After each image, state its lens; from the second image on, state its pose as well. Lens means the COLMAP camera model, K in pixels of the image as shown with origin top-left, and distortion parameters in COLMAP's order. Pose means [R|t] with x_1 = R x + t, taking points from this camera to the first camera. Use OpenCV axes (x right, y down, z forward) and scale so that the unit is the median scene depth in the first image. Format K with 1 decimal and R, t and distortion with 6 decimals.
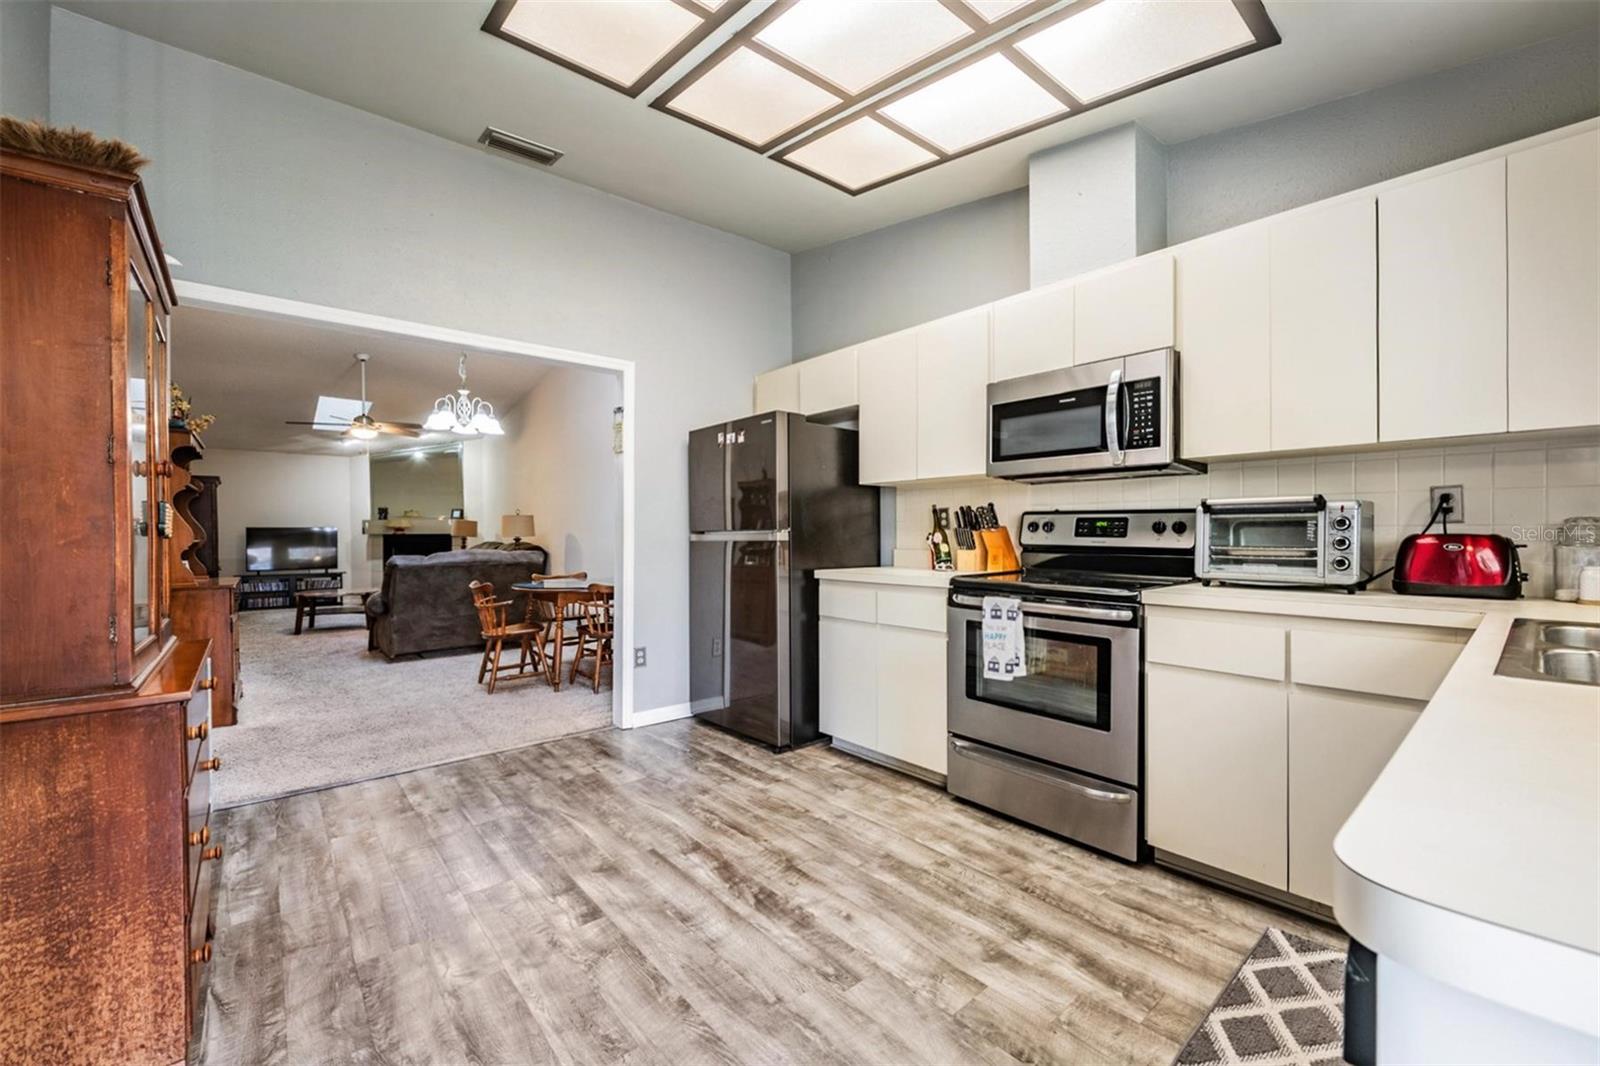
lens RADIAL K [[648.1, 0, 782.4], [0, 648.1, 540.8], [0, 0, 1]] dist [-0.013560, -0.000170]
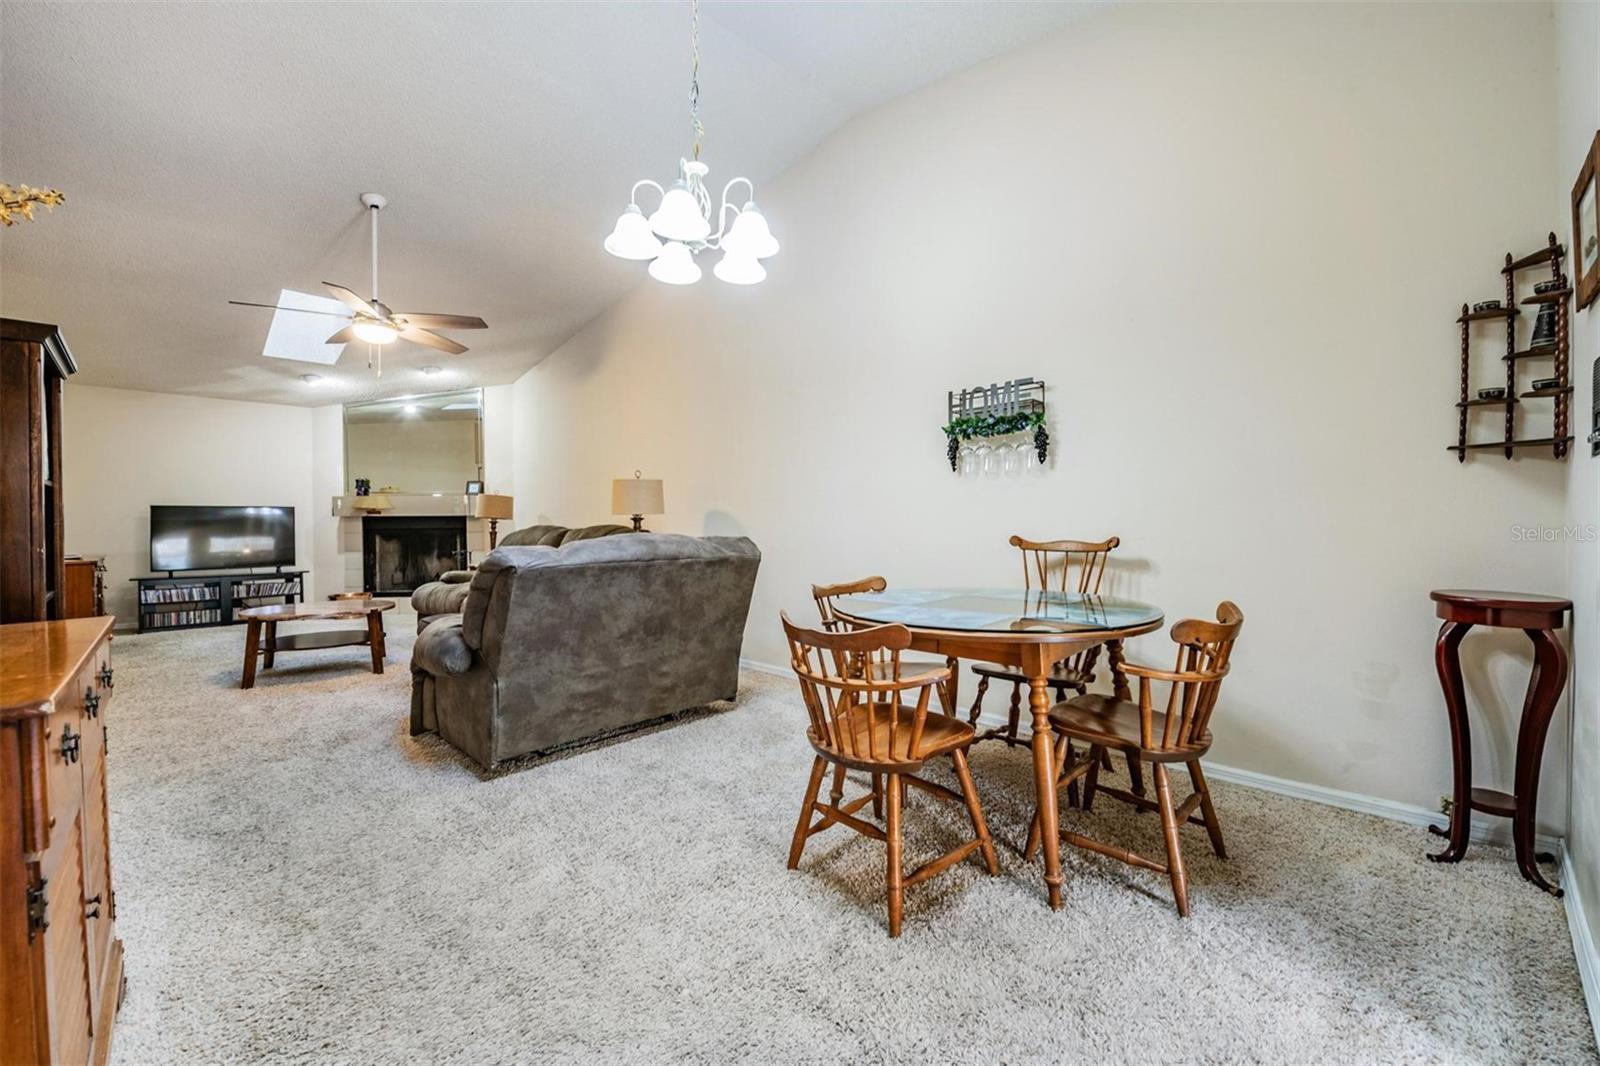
lens RADIAL K [[627.2, 0, 800.0], [0, 627.2, 533.0], [0, 0, 1]] dist [-0.014726, -0.000017]
pose [[0.993857, -0.002794, 0.110634, -0.311447], [0.002352, 0.999989, 0.004119, 0.008746], [-0.110644, -0.003833, 0.993853, 0.381608]]
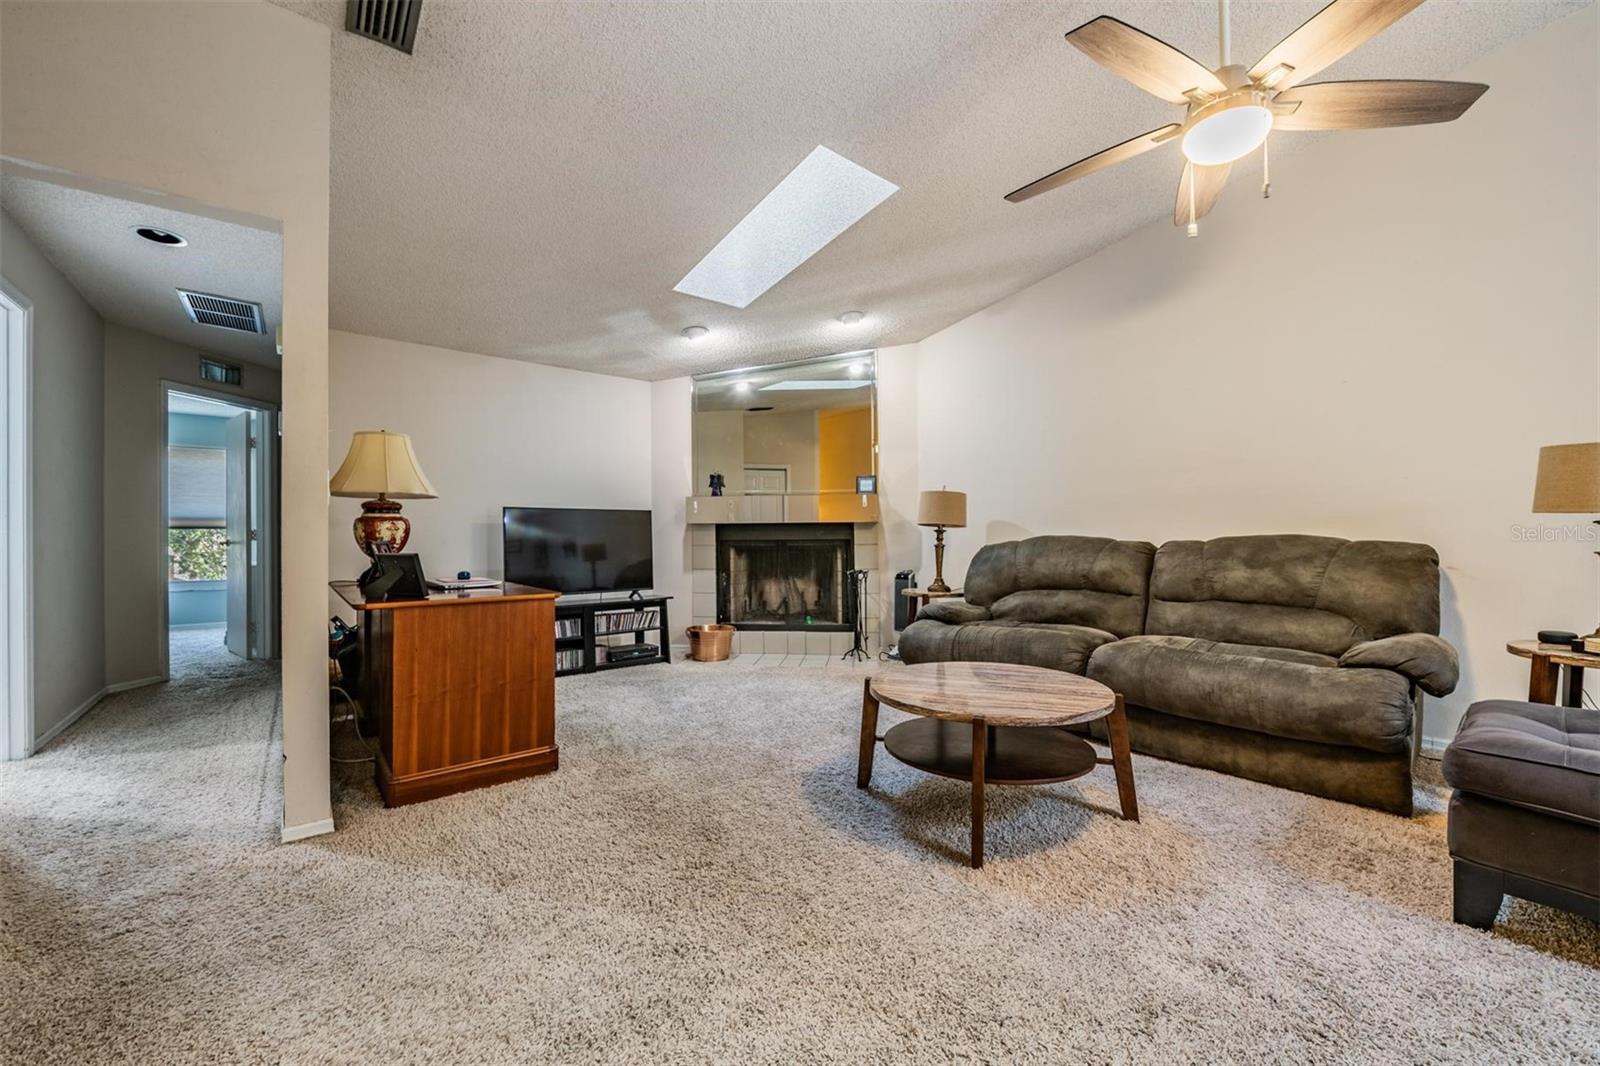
lens RADIAL K [[633.6, 0, 804.7], [0, 633.6, 532.6], [0, 0, 1]] dist [0.003791, -0.004582]
pose [[0.999984, -0.000270, -0.005595, -0.784239], [0.000169, 0.999839, -0.017971, 0.009253], [0.005599, 0.017969, 0.999823, 0.684694]]
